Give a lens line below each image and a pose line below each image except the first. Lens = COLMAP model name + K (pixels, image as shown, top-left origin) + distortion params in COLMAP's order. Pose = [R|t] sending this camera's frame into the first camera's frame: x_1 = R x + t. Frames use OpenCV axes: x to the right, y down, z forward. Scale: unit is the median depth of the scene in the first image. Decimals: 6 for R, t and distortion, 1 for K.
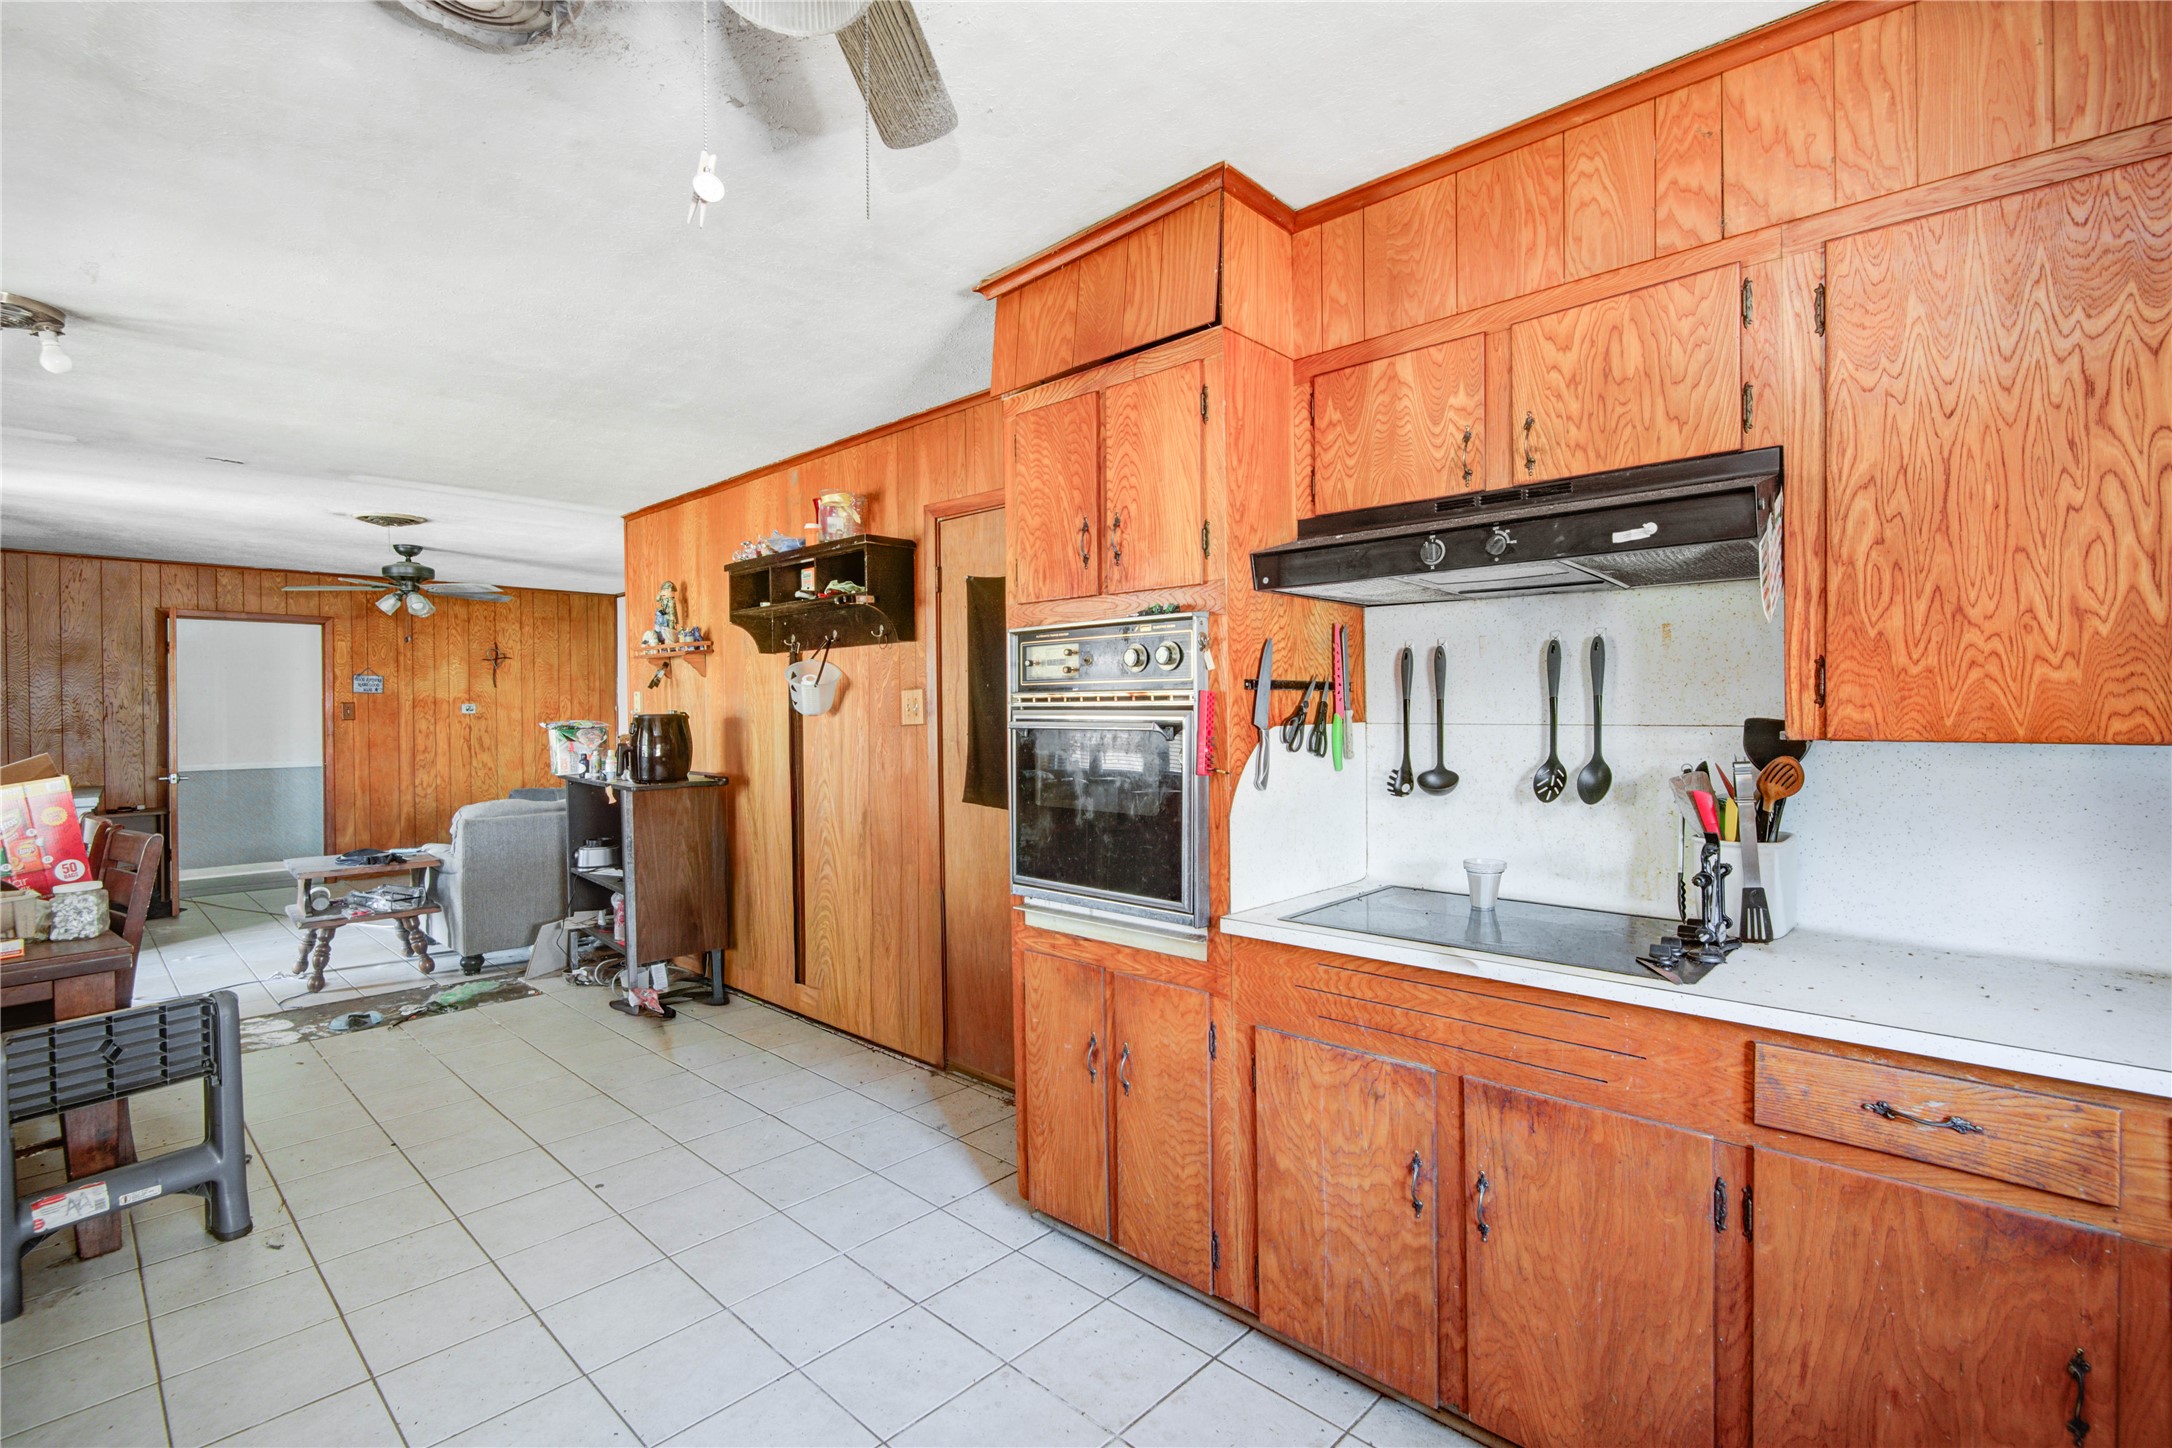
lens RADIAL K [[988.4, 0, 1088.1], [0, 988.4, 718.4], [0, 0, 1]] dist [0.002290, -0.003521]
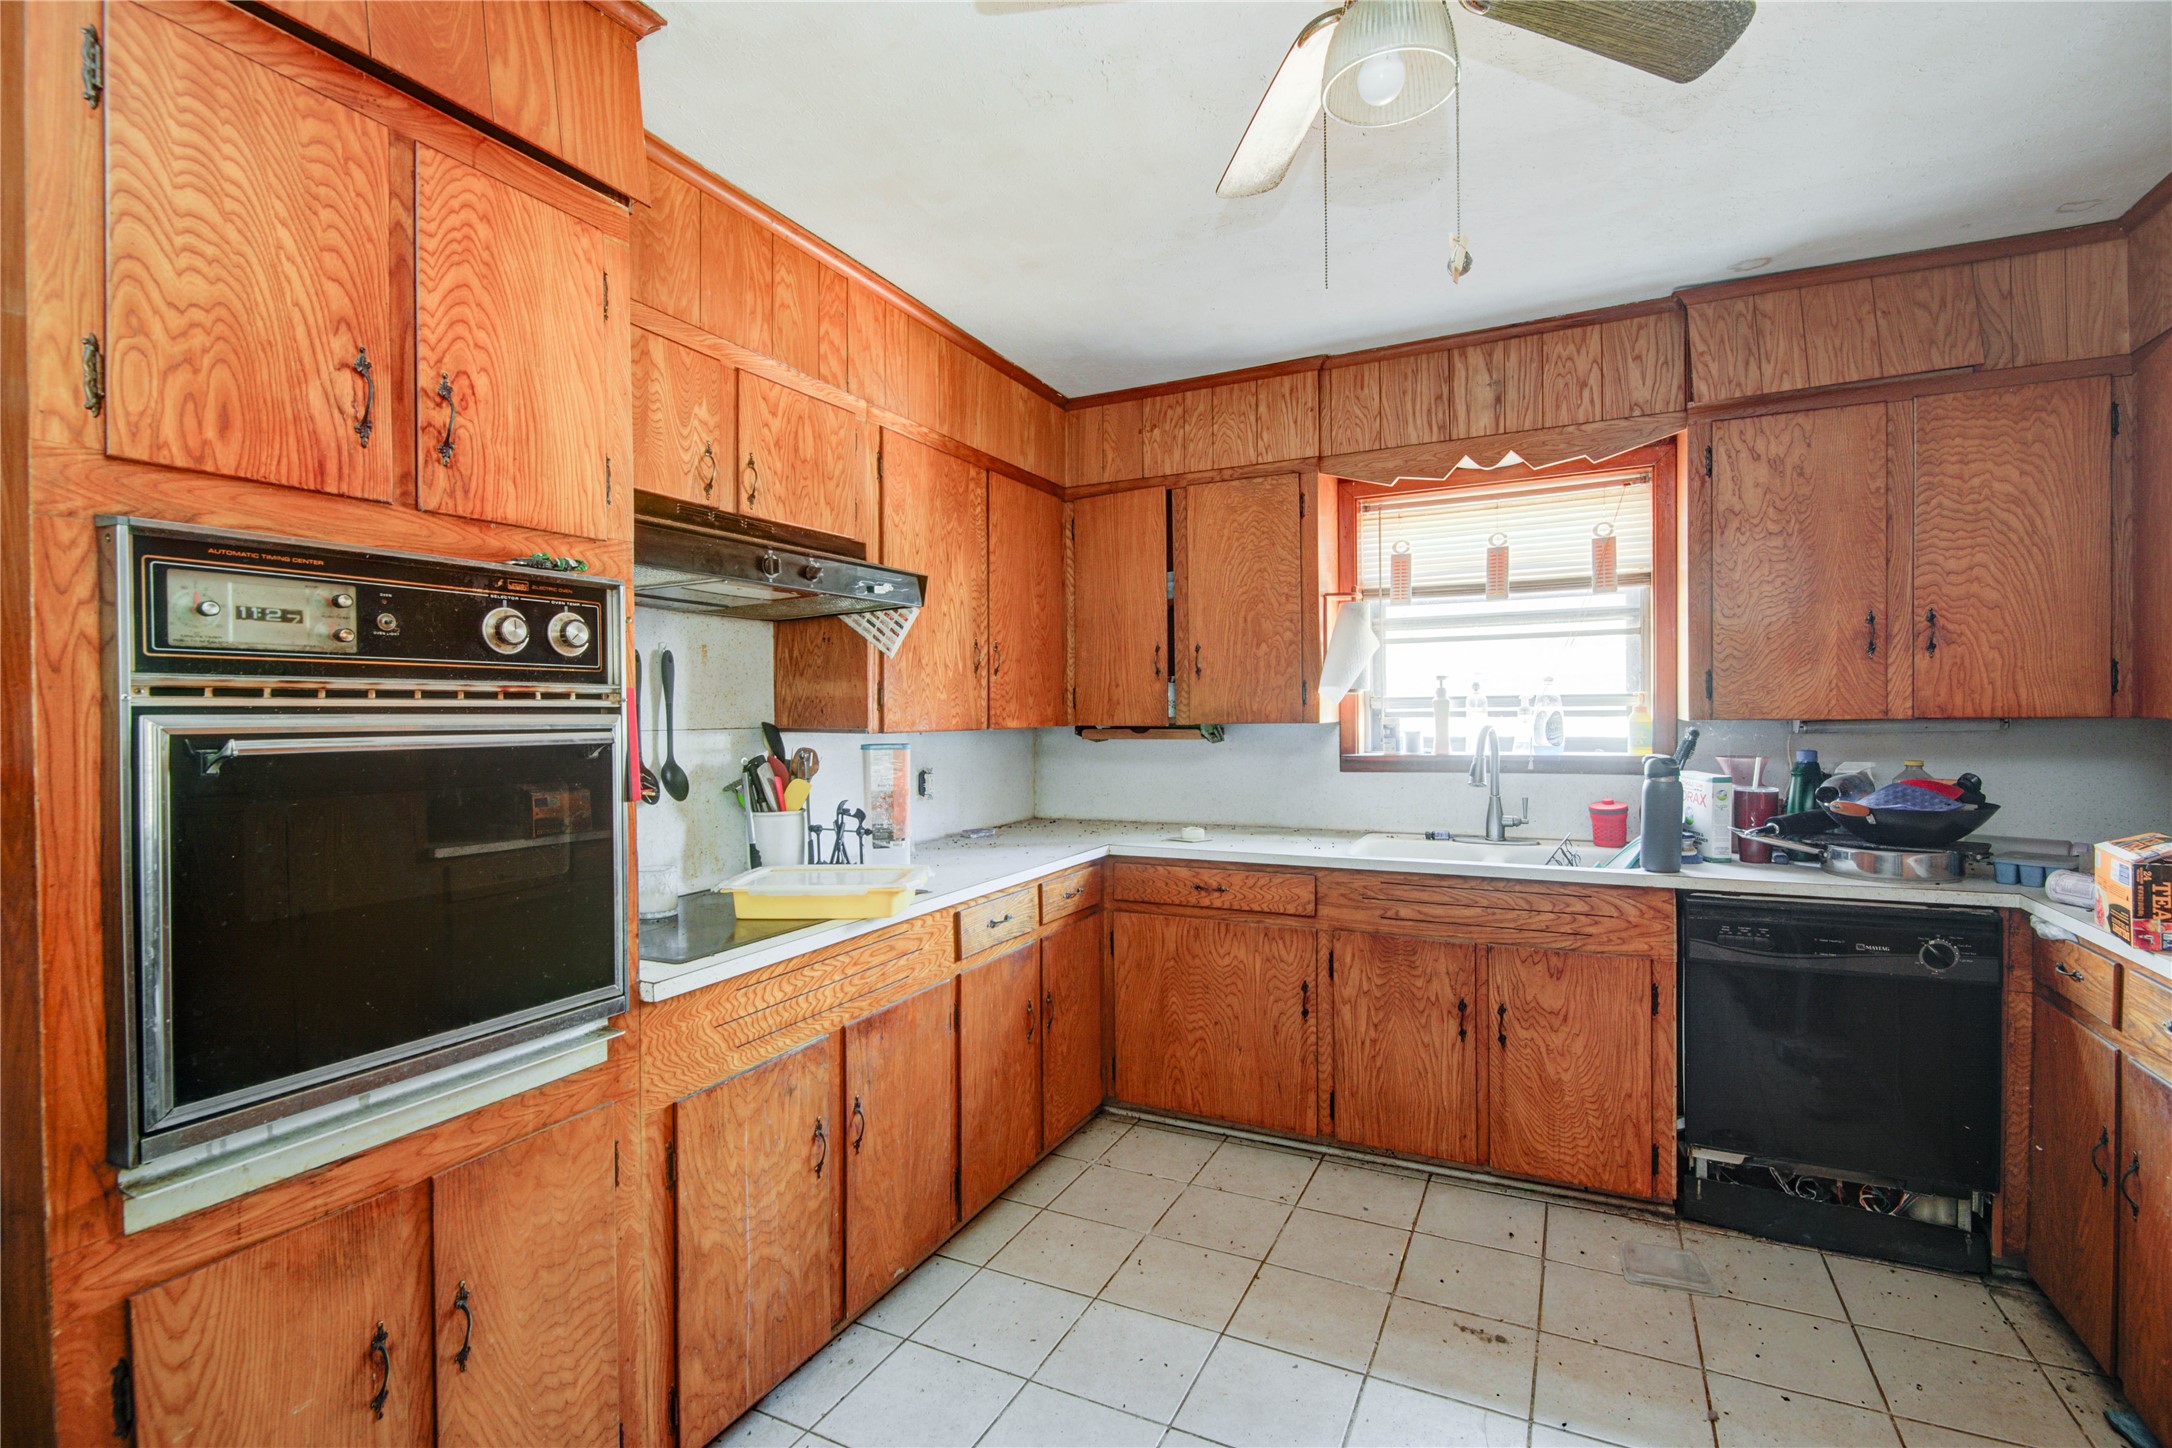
lens RADIAL K [[988.4, 0, 1081.9], [0, 988.4, 720.2], [0, 0, 1]] dist [0.002290, -0.003521]
pose [[-0.284632, 0.001987, 0.958635, -0.683643], [0.021923, 0.999750, 0.004437, 0.000566], [-0.958386, 0.022279, -0.284604, 0.876213]]
